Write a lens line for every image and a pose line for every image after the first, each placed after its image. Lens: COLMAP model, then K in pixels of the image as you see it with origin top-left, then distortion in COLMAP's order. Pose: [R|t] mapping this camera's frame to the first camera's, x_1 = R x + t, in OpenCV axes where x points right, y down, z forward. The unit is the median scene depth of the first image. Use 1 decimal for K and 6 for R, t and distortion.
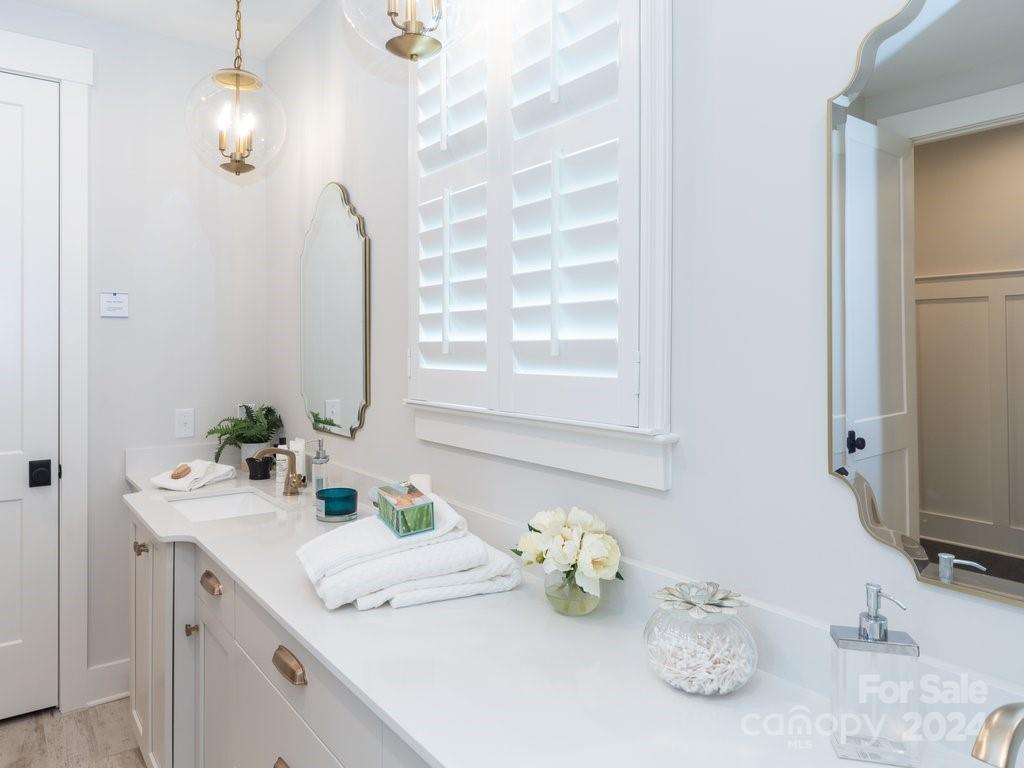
lens RADIAL K [[695.6, 0, 470.7], [0, 695.6, 343.8], [0, 0, 1]] dist [0.007257, -0.009527]
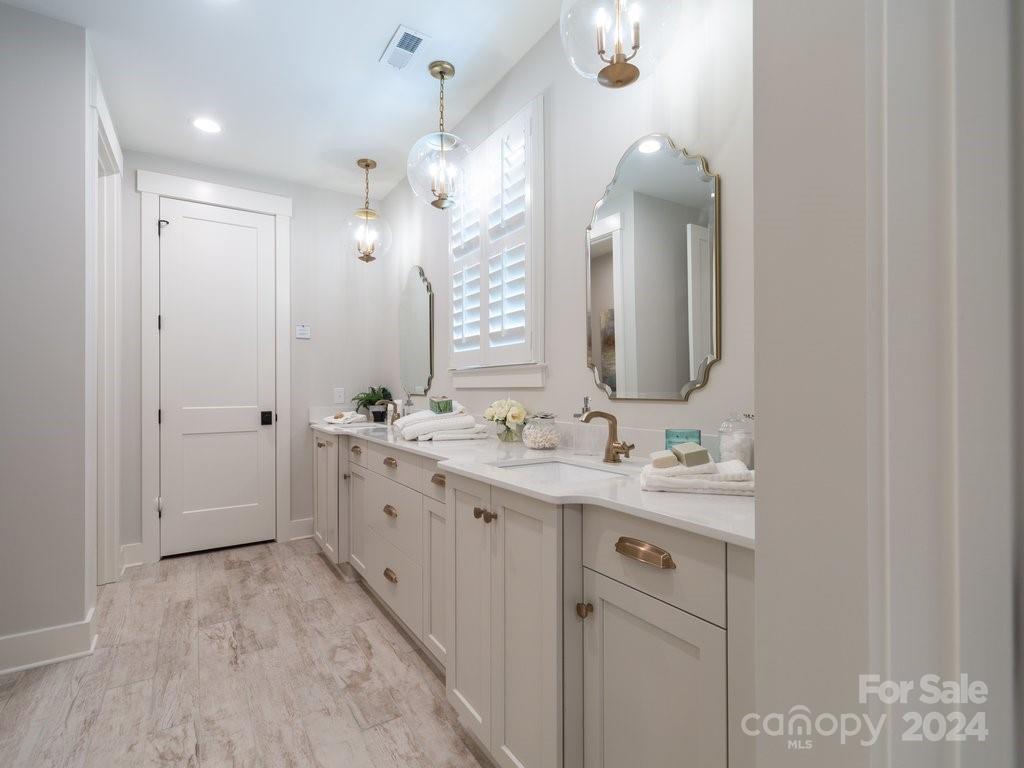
lens RADIAL K [[495.6, 0, 516.7], [0, 495.6, 385.3], [0, 0, 1]] dist [0.000586, 0.000794]
pose [[0.999594, -0.005175, -0.028028, 0.169444], [0.005149, 0.999986, -0.000986, 0.147363], [0.028033, 0.000841, 0.999607, -0.525223]]
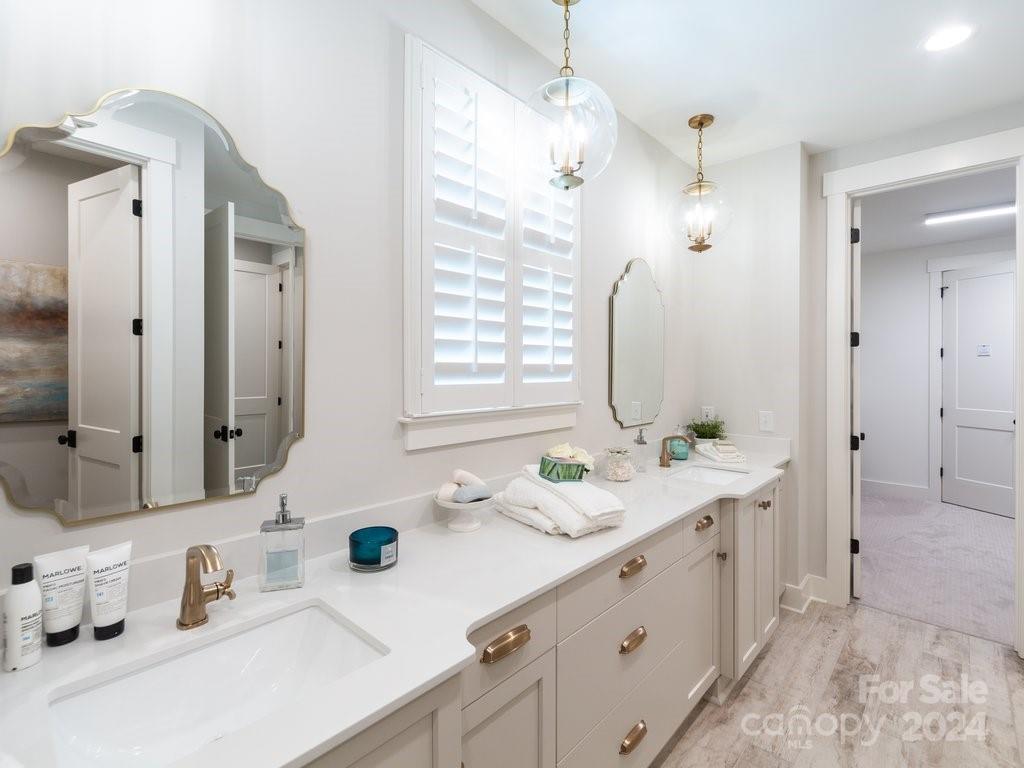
lens RADIAL K [[495.6, 0, 500.3], [0, 495.6, 367.3], [0, 0, 1]] dist [0.000586, 0.000794]
pose [[-0.222781, -0.001568, 0.974867, -0.964496], [-0.005998, 0.999982, 0.000238, 0.005639], [-0.974850, -0.005795, -0.222787, 1.155839]]
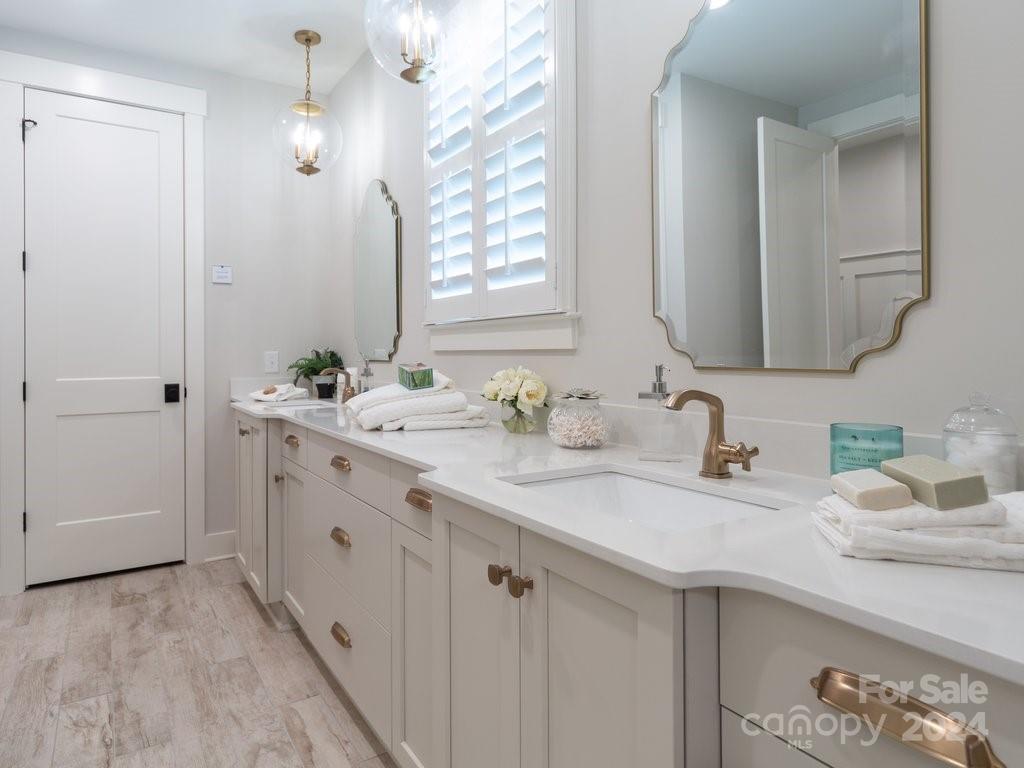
lens RADIAL K [[615.2, 0, 471.1], [0, 615.2, 346.0], [0, 0, 1]] dist [0.002227, 0.002800]
pose [[0.997536, -0.007774, -0.069720, 0.103450], [0.007509, 0.999964, -0.004058, 0.148621], [0.069749, 0.003525, 0.997558, -0.289273]]
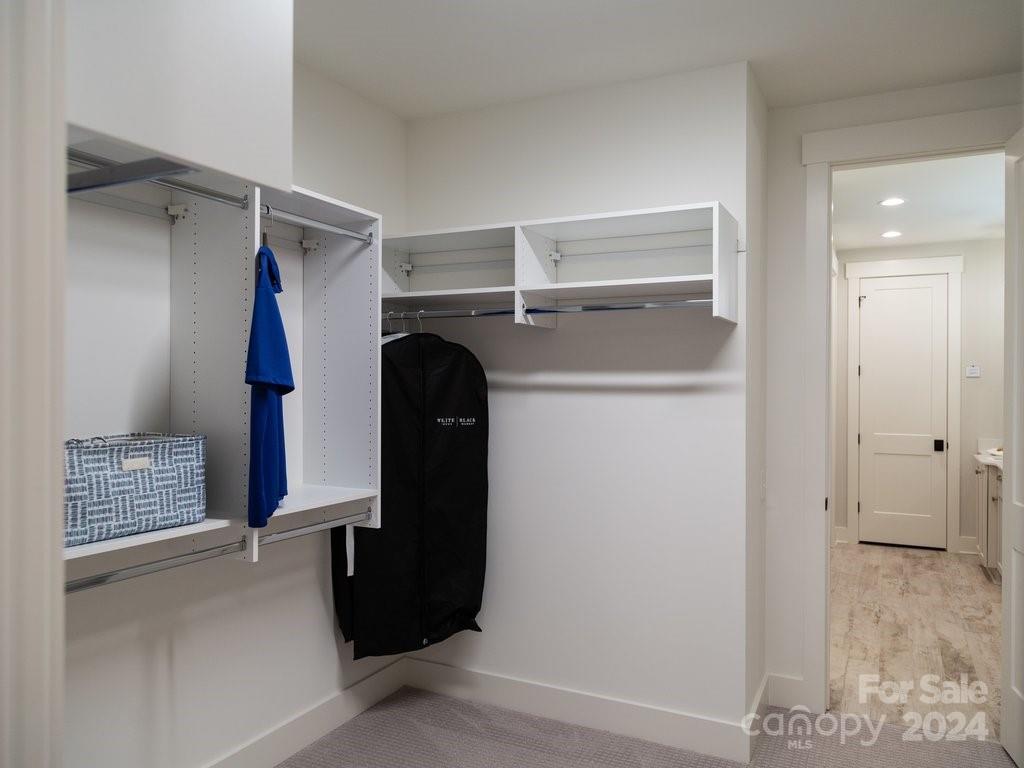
lens RADIAL K [[754.4, 0, 518.9], [0, 754.4, 381.1], [0, 0, 1]] dist [0.004293, 0.002709]
pose [[0.486901, 0.001007, -0.873457, 1.311250], [-0.001827, 0.999998, 0.000134, -0.036265], [0.873455, 0.001530, 0.486902, -2.111790]]
